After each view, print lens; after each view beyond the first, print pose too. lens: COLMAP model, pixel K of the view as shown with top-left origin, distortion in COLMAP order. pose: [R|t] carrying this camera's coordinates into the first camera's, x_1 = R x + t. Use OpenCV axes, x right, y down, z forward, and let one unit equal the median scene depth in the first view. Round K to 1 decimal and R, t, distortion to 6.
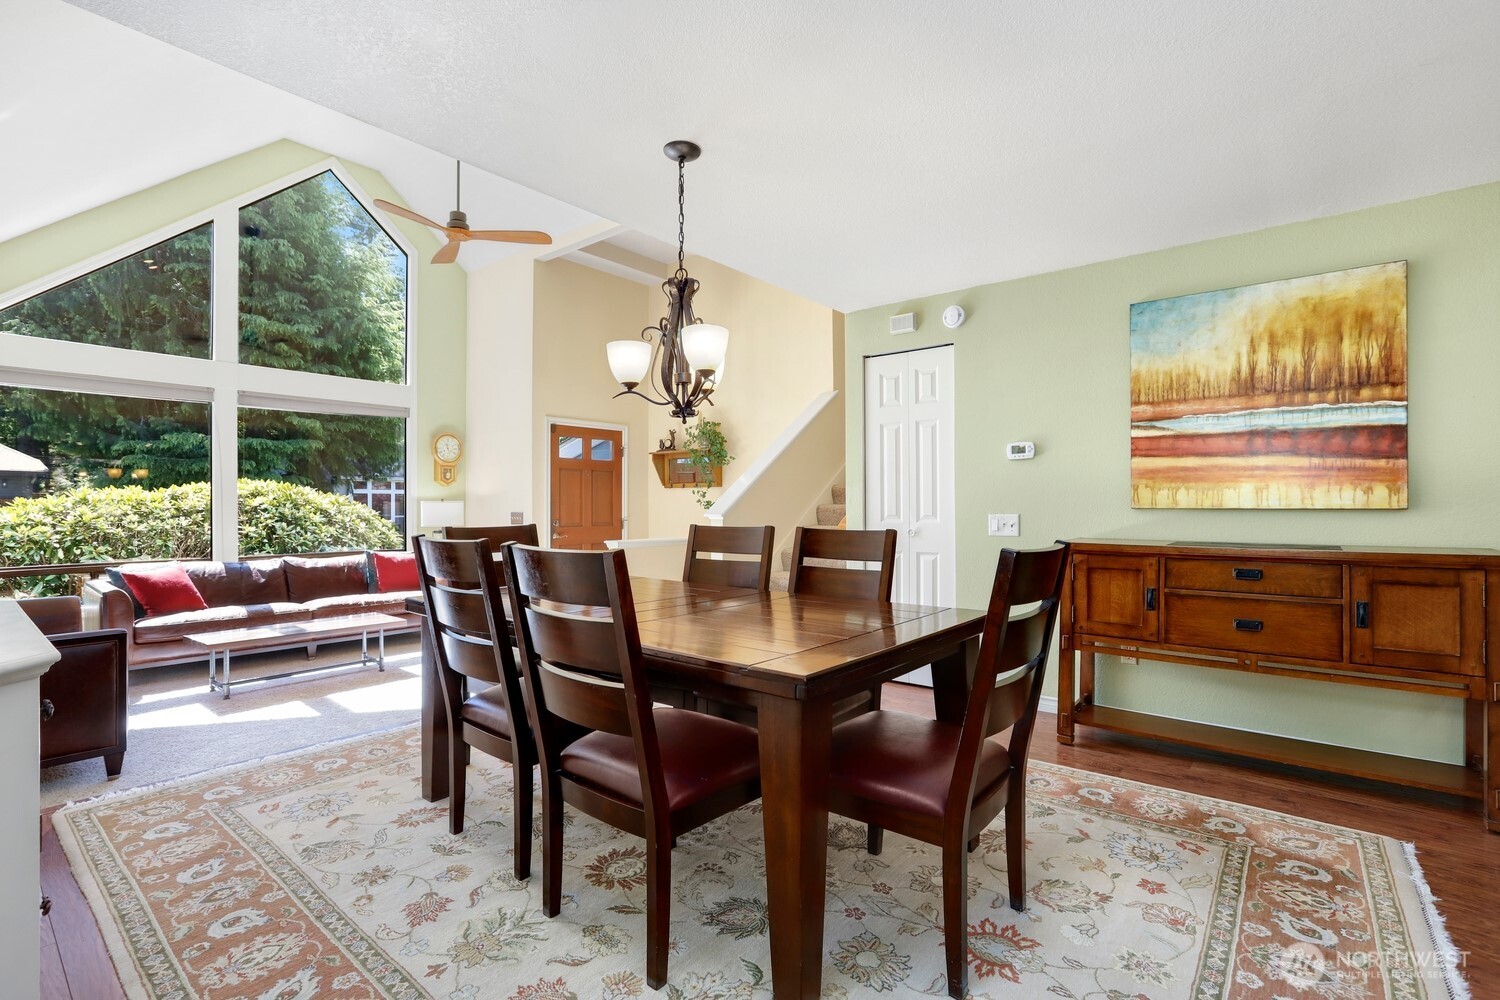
lens RADIAL K [[686.0, 0, 750.0], [0, 686.0, 500.0], [0, 0, 1]] dist [-0.024410, 0.006115]
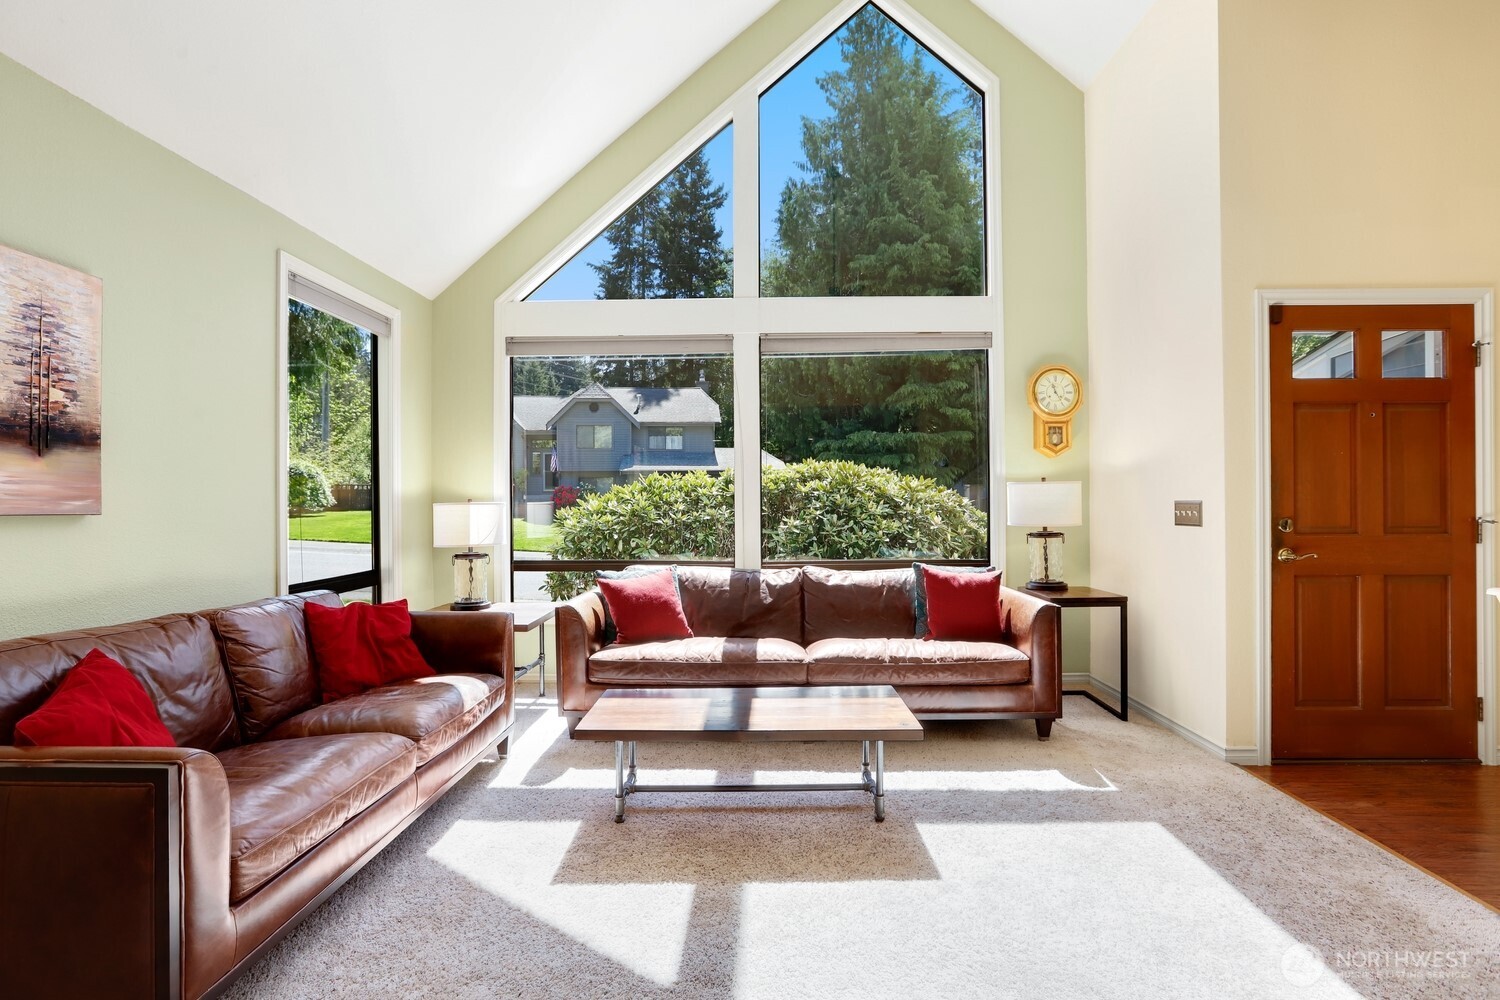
lens RADIAL K [[686.0, 0, 750.0], [0, 686.0, 500.0], [0, 0, 1]] dist [-0.024410, 0.006115]
pose [[0.622371, 0.001753, -0.782720, -0.181201], [0.009811, 0.999901, 0.010040, 0.010178], [0.782661, -0.013927, 0.622292, 0.527655]]
